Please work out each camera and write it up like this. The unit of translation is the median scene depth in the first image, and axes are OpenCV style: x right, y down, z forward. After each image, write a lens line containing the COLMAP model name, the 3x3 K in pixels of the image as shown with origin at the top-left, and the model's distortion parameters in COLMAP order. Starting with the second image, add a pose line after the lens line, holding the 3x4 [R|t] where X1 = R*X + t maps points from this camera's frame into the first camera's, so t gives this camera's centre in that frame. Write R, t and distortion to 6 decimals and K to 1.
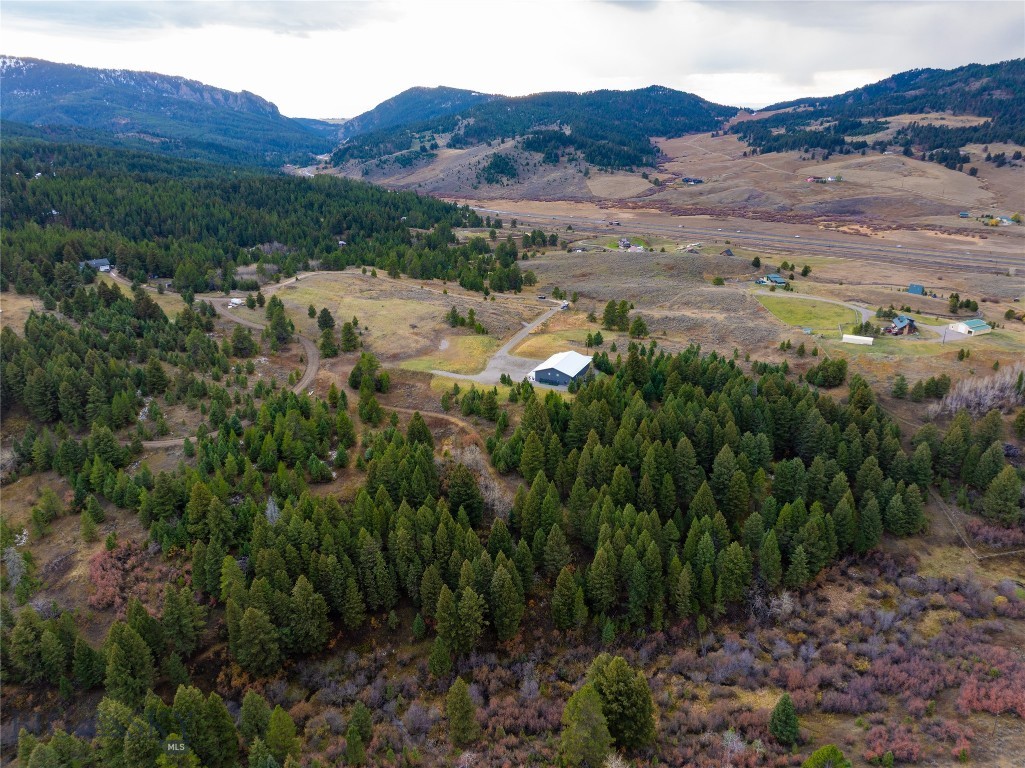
lens RADIAL K [[716.6, 0, 514.1], [0, 716.6, 379.8], [0, 0, 1]] dist [-0.050479, 0.020250]
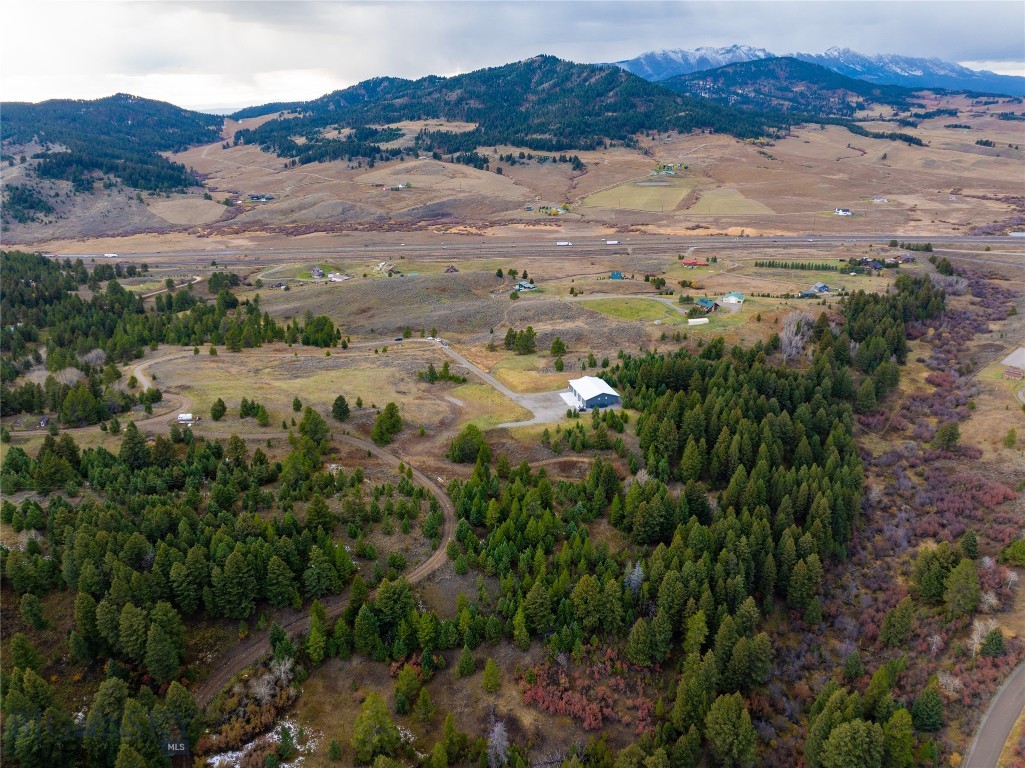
lens RADIAL K [[716.6, 0, 514.4], [0, 716.6, 385.6], [0, 0, 1]] dist [-0.050479, 0.020250]
pose [[0.750669, -0.238958, 0.615951, -0.162380], [0.234943, 0.967910, 0.089172, -0.035057], [-0.617493, 0.077775, 0.782721, 0.036645]]
